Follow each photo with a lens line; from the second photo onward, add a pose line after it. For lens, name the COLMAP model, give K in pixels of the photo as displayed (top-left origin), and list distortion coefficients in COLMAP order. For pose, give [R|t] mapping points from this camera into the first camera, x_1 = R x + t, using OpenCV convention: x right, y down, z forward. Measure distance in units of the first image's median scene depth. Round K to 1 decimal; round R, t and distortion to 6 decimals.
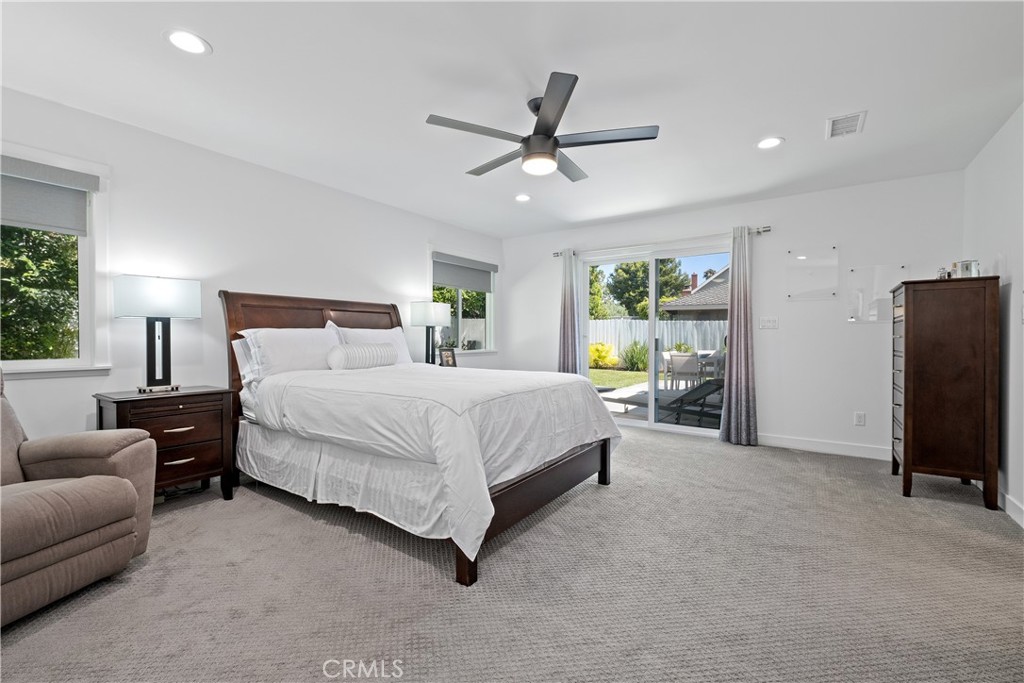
lens RADIAL K [[441.6, 0, 511.1], [0, 441.6, 336.9], [0, 0, 1]] dist [-0.007354, 0.000552]
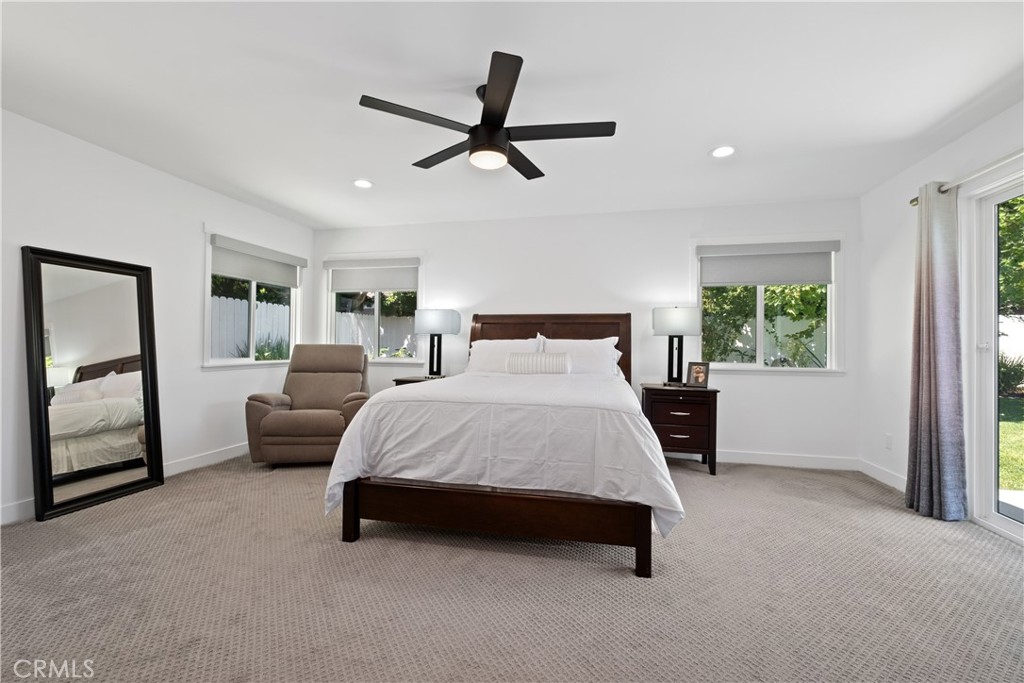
lens RADIAL K [[441.6, 0, 512.5], [0, 441.6, 343.9], [0, 0, 1]] dist [-0.007354, 0.000552]
pose [[0.363563, 0.006264, -0.931549, 0.590239], [-0.005147, 0.999976, 0.004715, -0.011781], [0.931556, 0.003081, 0.363586, 0.450755]]
